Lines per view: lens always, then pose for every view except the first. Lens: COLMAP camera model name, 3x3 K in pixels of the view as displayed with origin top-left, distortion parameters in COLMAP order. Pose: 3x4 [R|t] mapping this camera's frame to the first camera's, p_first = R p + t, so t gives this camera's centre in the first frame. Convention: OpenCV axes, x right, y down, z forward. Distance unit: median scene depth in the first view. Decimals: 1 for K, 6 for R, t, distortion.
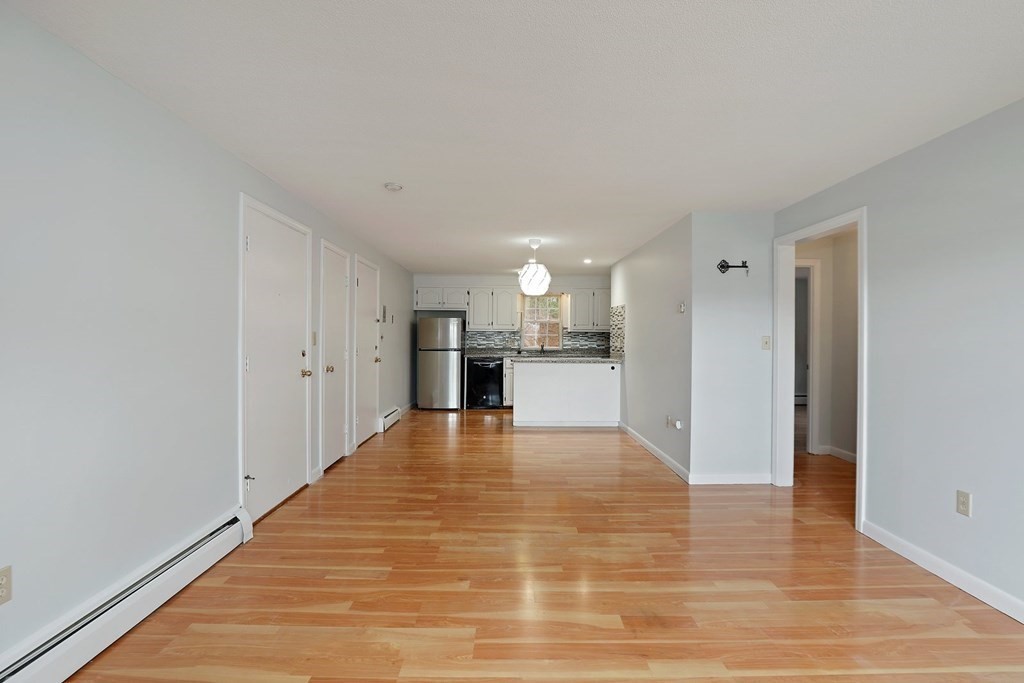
lens RADIAL K [[489.2, 0, 514.5], [0, 489.2, 338.1], [0, 0, 1]] dist [-0.038652, 0.010111]
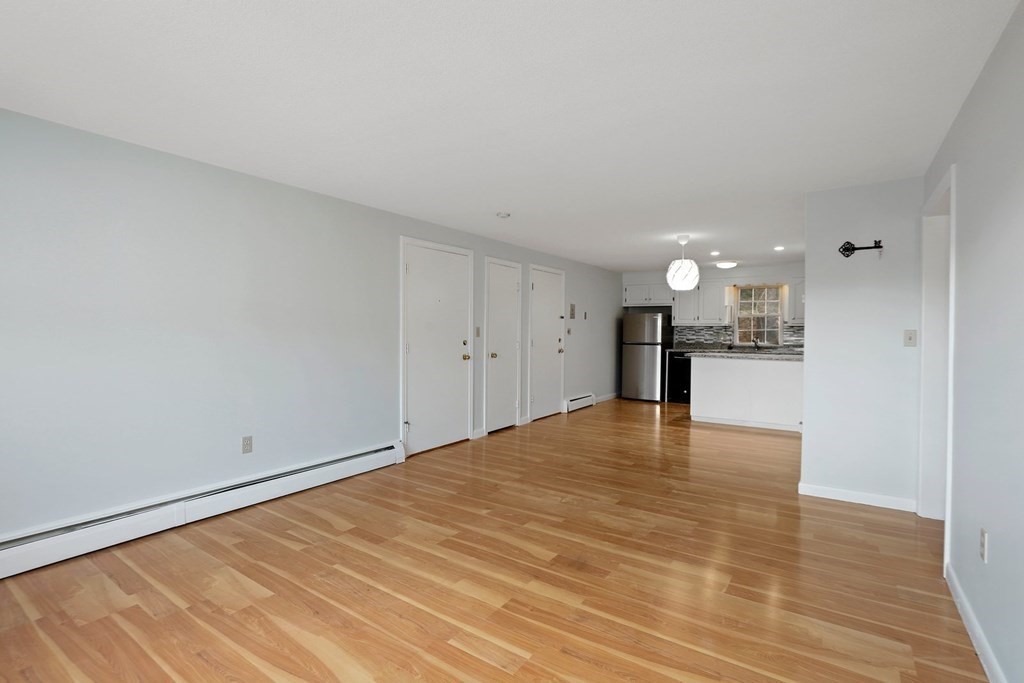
lens RADIAL K [[486.7, 0, 511.5], [0, 486.7, 338.2], [0, 0, 1]] dist [-0.021921, 0.000981]
pose [[0.817430, 0.008890, -0.575960, 0.438124], [-0.003486, 0.999939, 0.010488, 0.003341], [0.576018, -0.006565, 0.817411, -0.043130]]
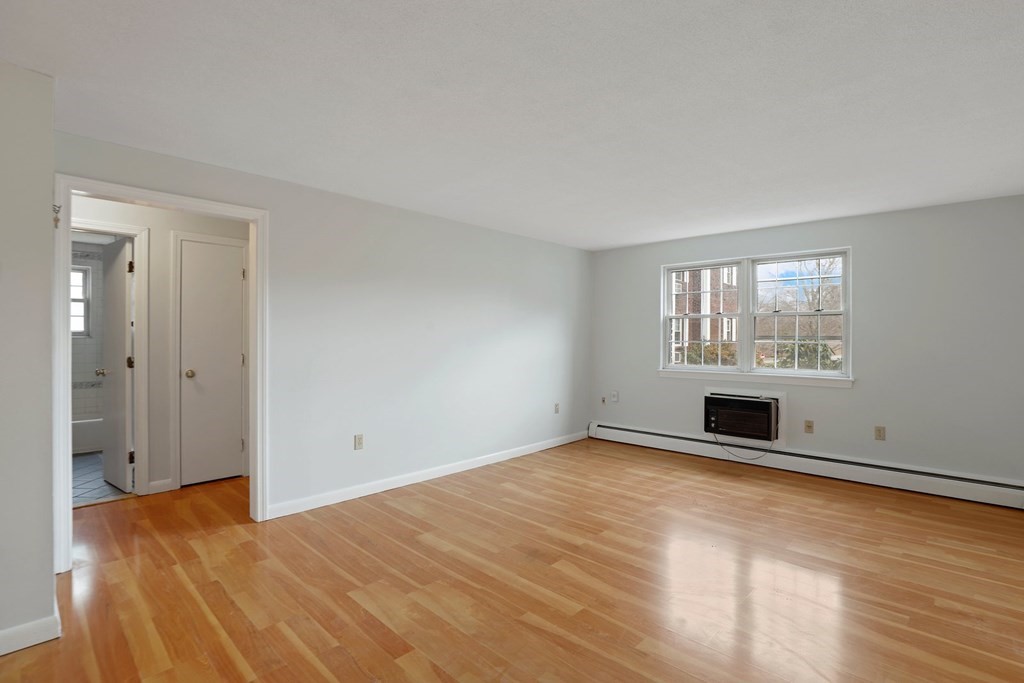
lens RADIAL K [[478.4, 0, 510.4], [0, 478.4, 339.1], [0, 0, 1]] dist [-0.025228, 0.000766]
pose [[-0.712200, -0.013056, 0.701855, -0.290044], [-0.006732, 0.999908, 0.011769, -0.007974], [-0.701944, 0.003657, -0.712222, 1.017463]]
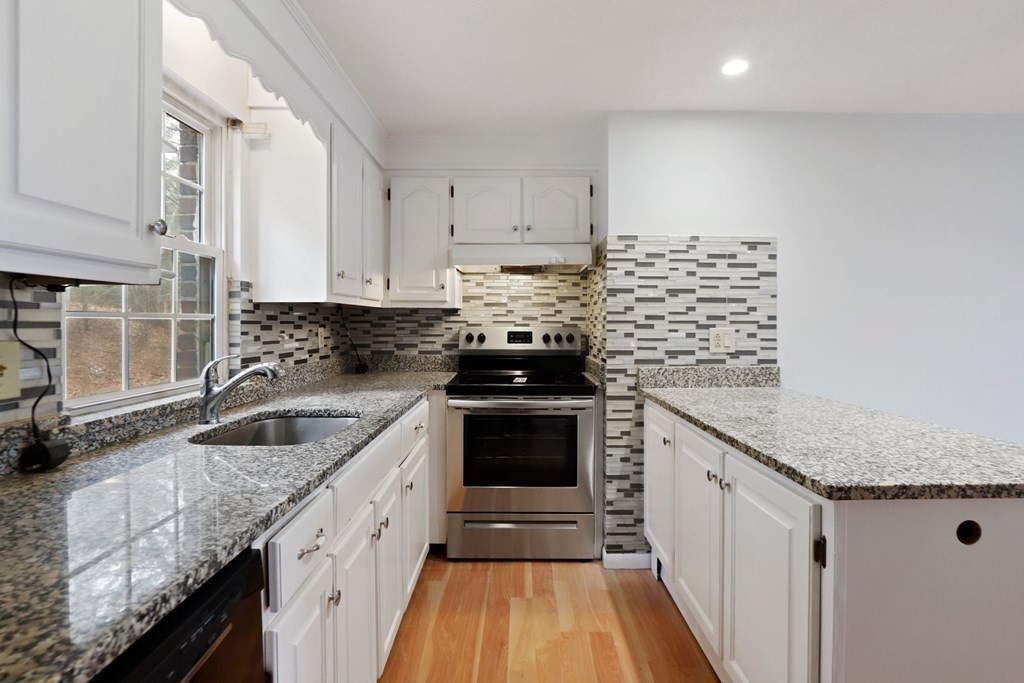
lens RADIAL K [[490.9, 0, 513.7], [0, 490.9, 328.9], [0, 0, 1]] dist [-0.014339, 0.000318]
pose [[0.021761, -0.022193, 0.999517, -0.248248], [0.001685, 0.999753, 0.022162, -0.011026], [-0.999762, 0.001201, 0.021793, 1.880270]]
